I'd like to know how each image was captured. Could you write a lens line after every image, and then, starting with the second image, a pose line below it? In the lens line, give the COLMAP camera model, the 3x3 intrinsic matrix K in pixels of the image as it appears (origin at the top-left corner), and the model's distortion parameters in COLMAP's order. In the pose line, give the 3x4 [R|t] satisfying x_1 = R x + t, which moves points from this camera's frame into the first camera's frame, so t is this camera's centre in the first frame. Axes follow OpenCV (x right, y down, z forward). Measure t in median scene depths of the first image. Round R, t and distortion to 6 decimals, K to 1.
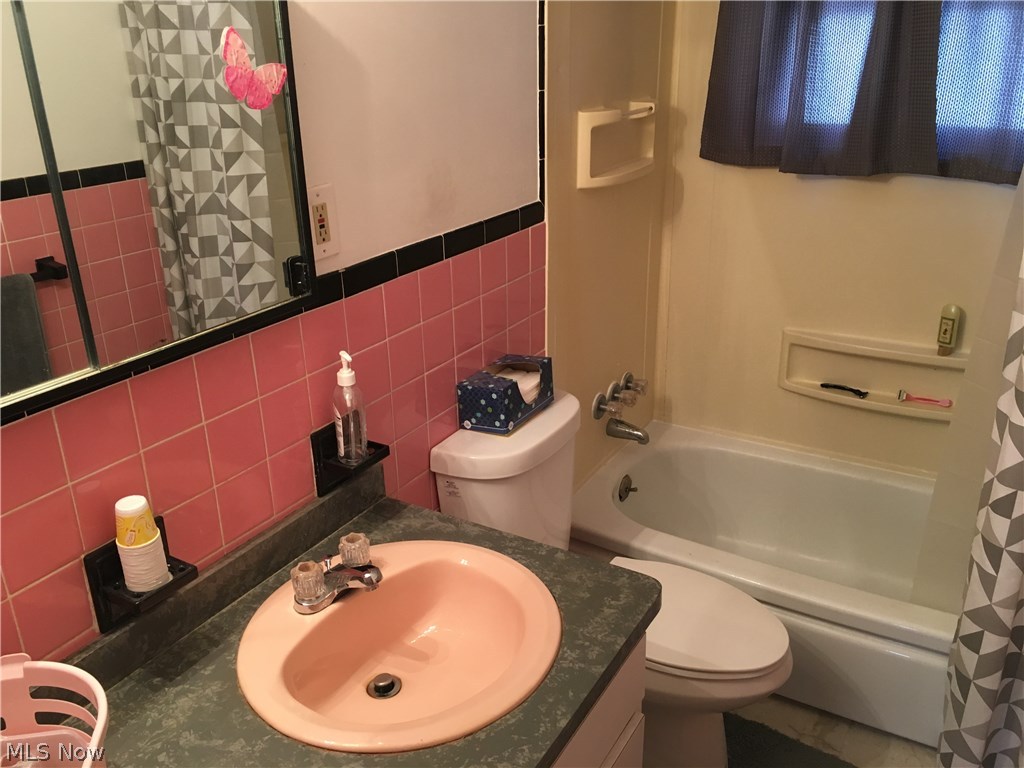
lens RADIAL K [[880.3, 0, 506.1], [0, 880.3, 384.0], [0, 0, 1]] dist [0.051350, -0.069224]
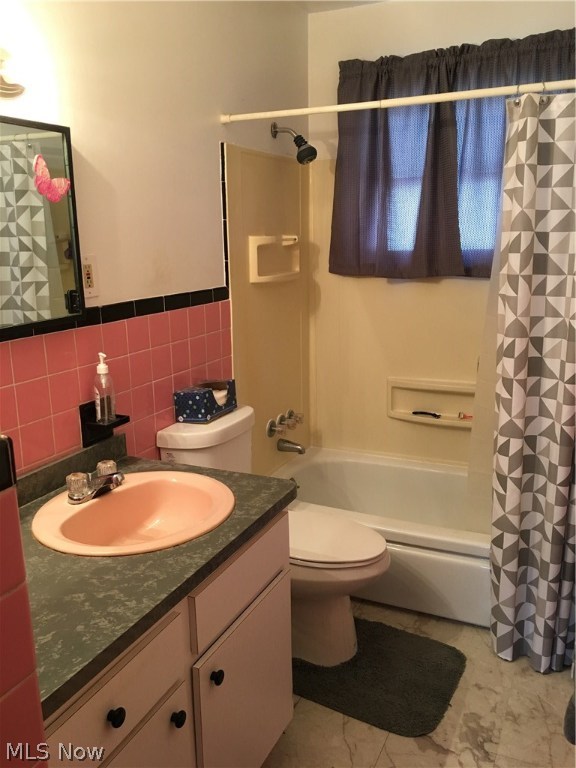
lens RADIAL K [[660.2, 0, 292.7], [0, 660.2, 380.4], [0, 0, 1]] dist [0.051350, -0.069224]
pose [[0.994023, -0.019018, 0.107499, 0.027912], [0.036720, 0.985580, -0.165178, 0.174894], [-0.102807, 0.168138, 0.980388, -0.179603]]
